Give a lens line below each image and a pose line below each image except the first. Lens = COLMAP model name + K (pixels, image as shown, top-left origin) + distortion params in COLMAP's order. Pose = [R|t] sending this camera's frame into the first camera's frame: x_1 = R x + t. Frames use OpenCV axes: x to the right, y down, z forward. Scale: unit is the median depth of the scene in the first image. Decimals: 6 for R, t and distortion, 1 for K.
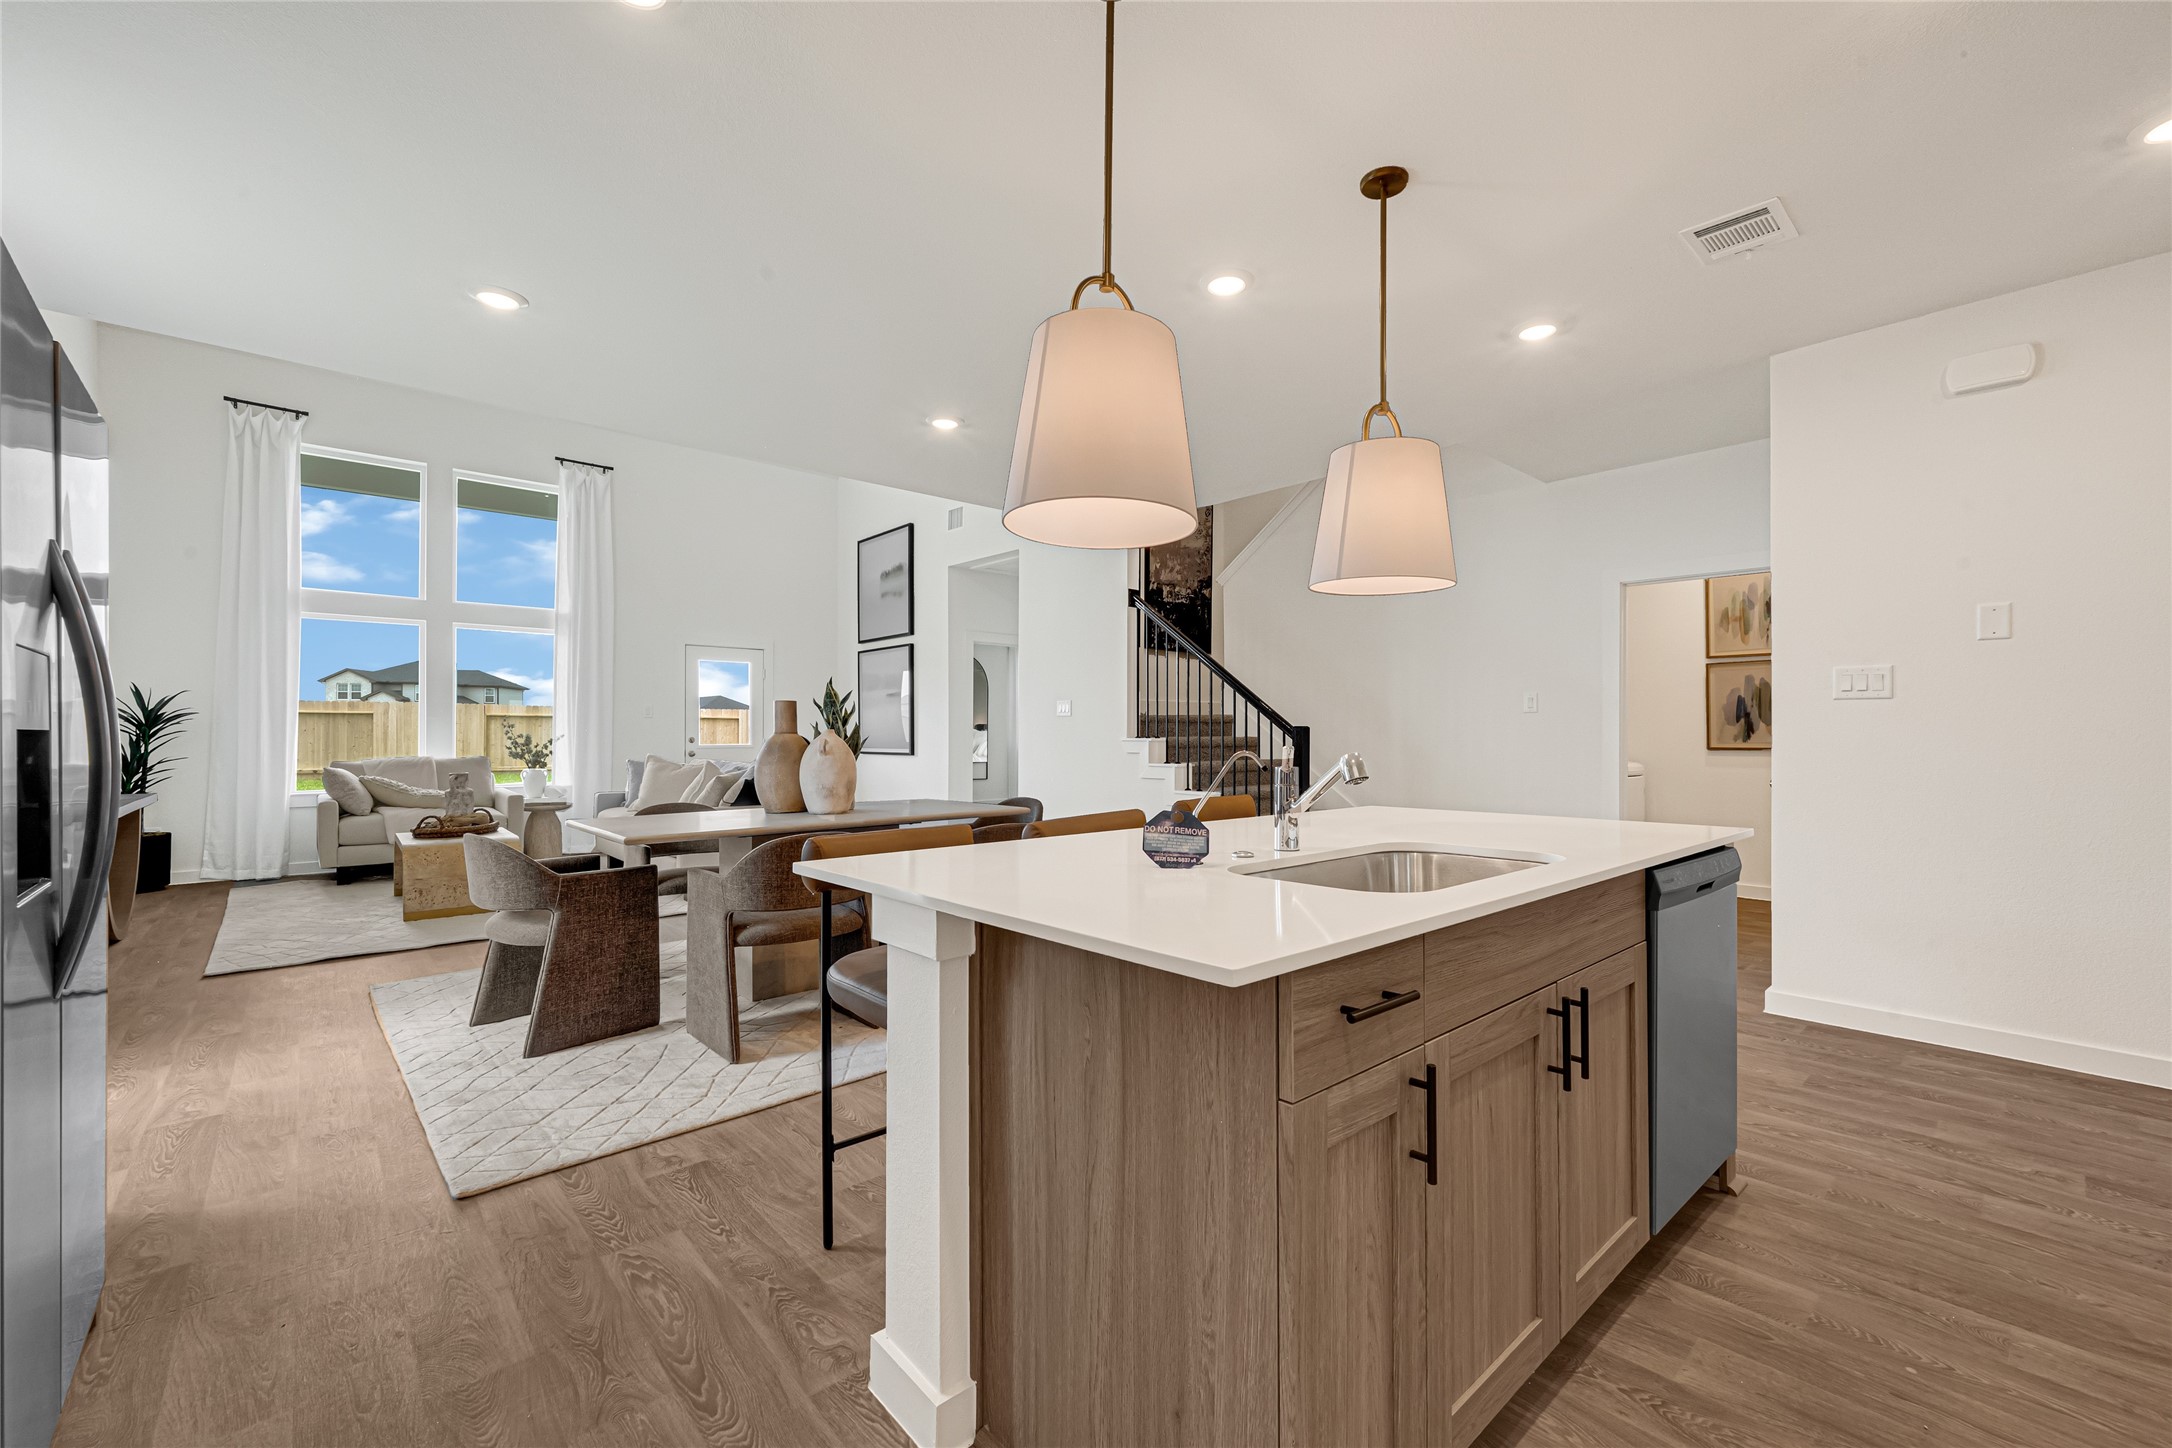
lens RADIAL K [[882.6, 0, 1091.0], [0, 882.6, 734.5], [0, 0, 1]] dist [-0.002290, 0.000372]
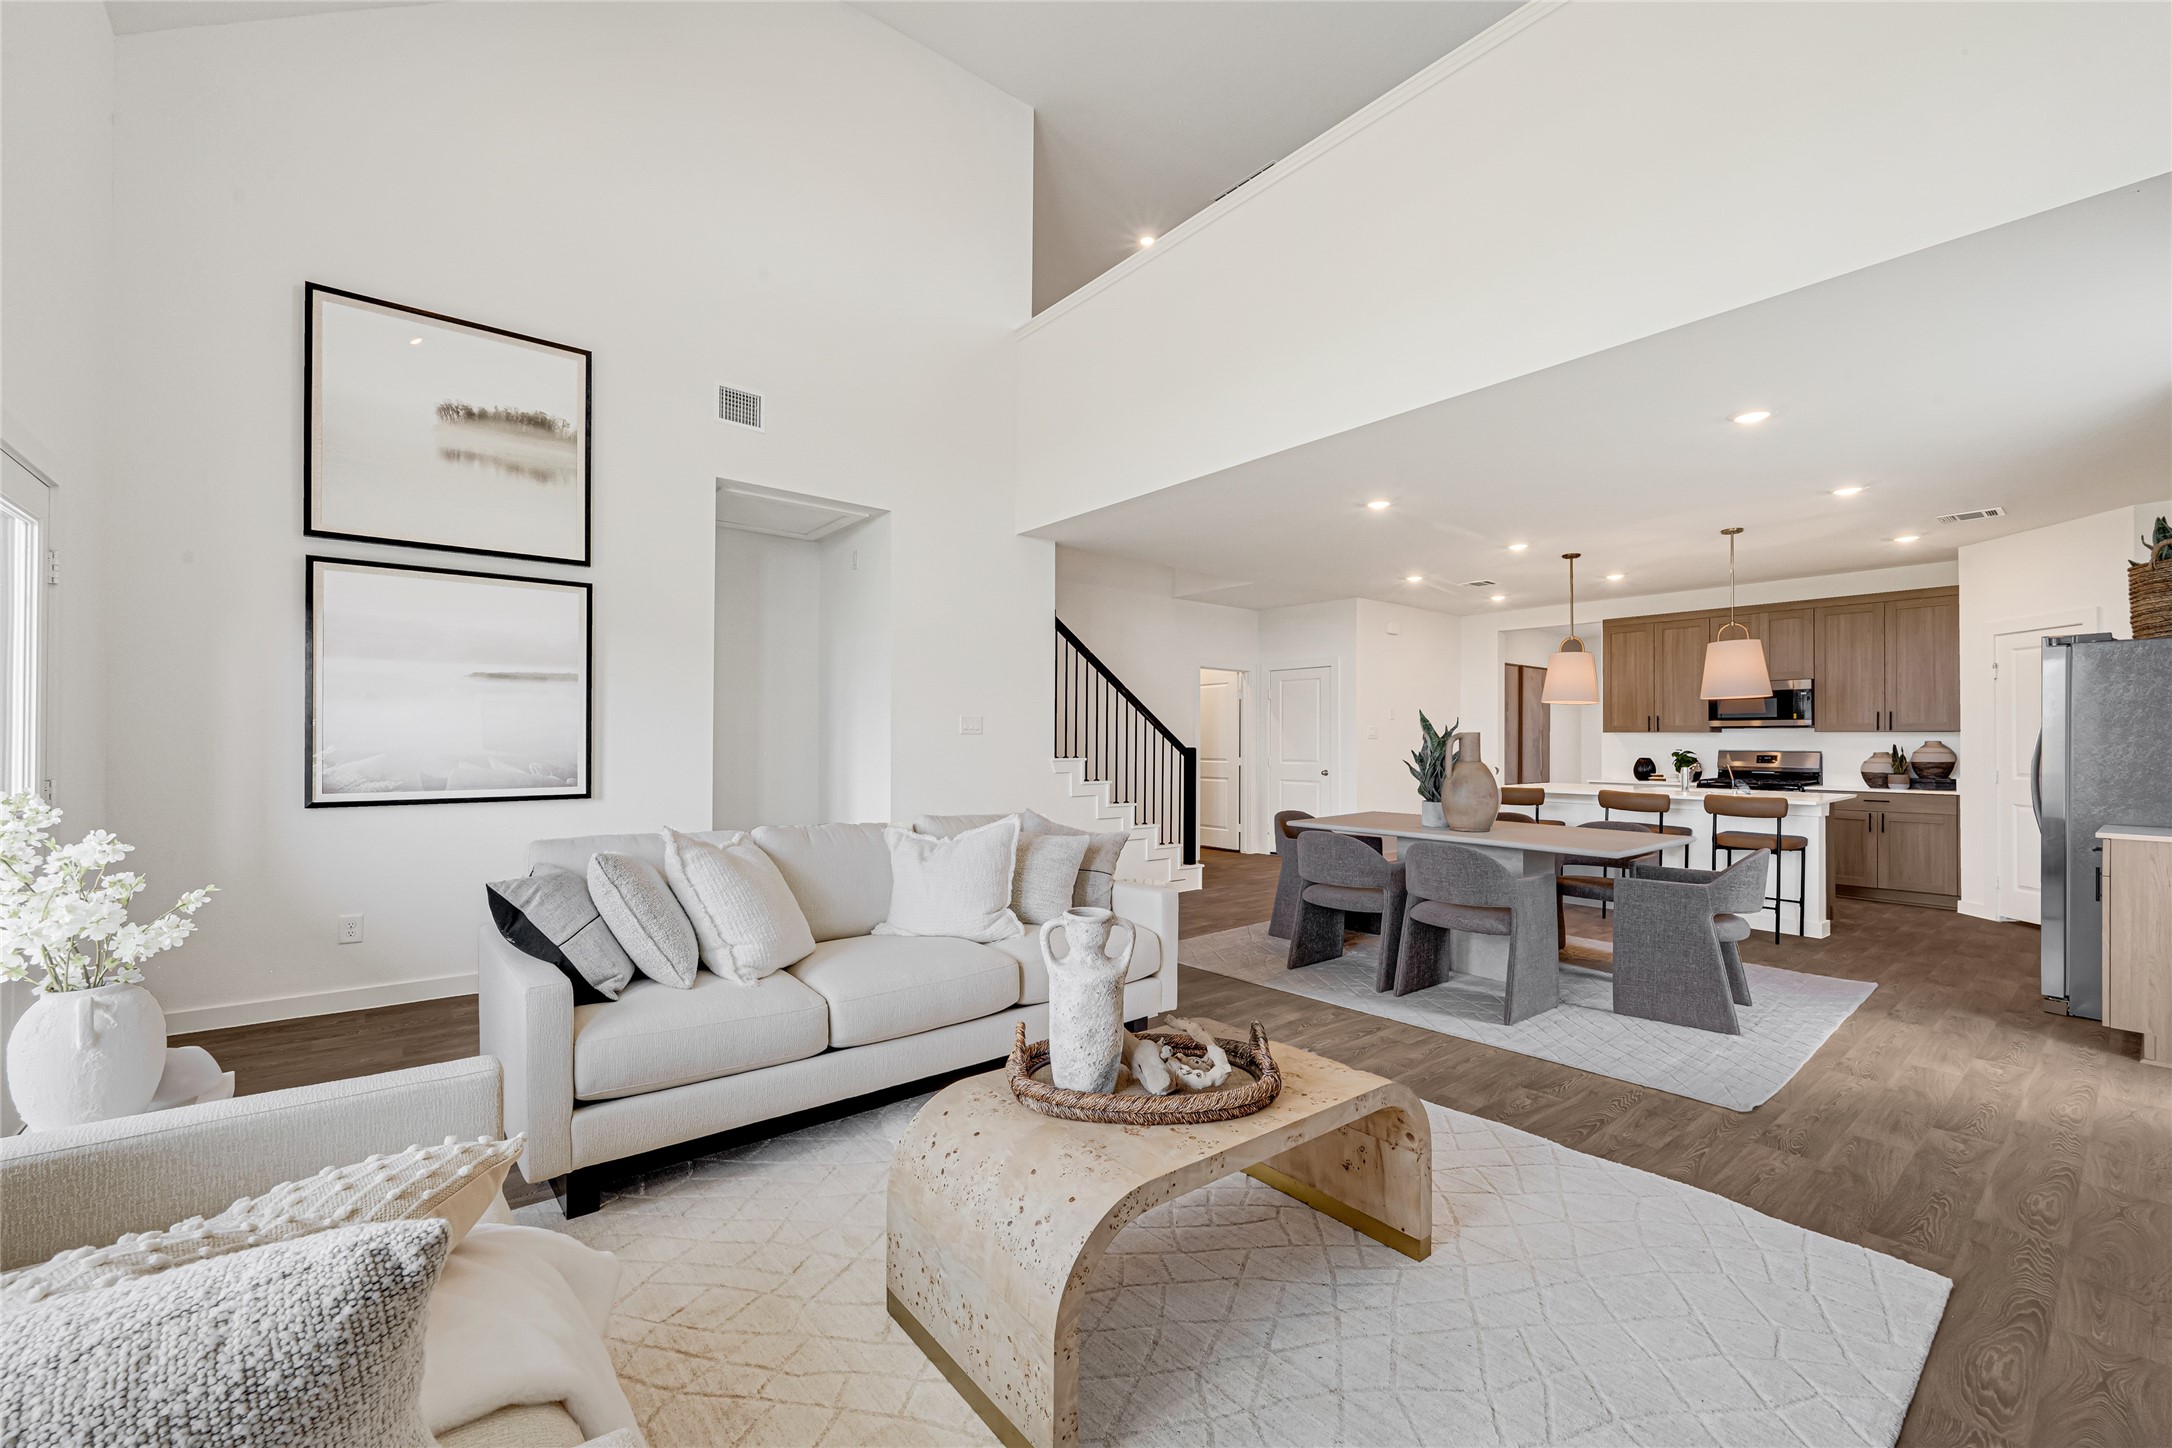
lens RADIAL K [[886.9, 0, 1085.2], [0, 886.9, 731.9], [0, 0, 1]] dist [0.000885, 0.000577]
pose [[0.038999, 0.009136, 0.999198, -0.937097], [-0.005838, 0.999943, -0.008915, -0.016485], [-0.999222, -0.005486, 0.039050, 0.901300]]
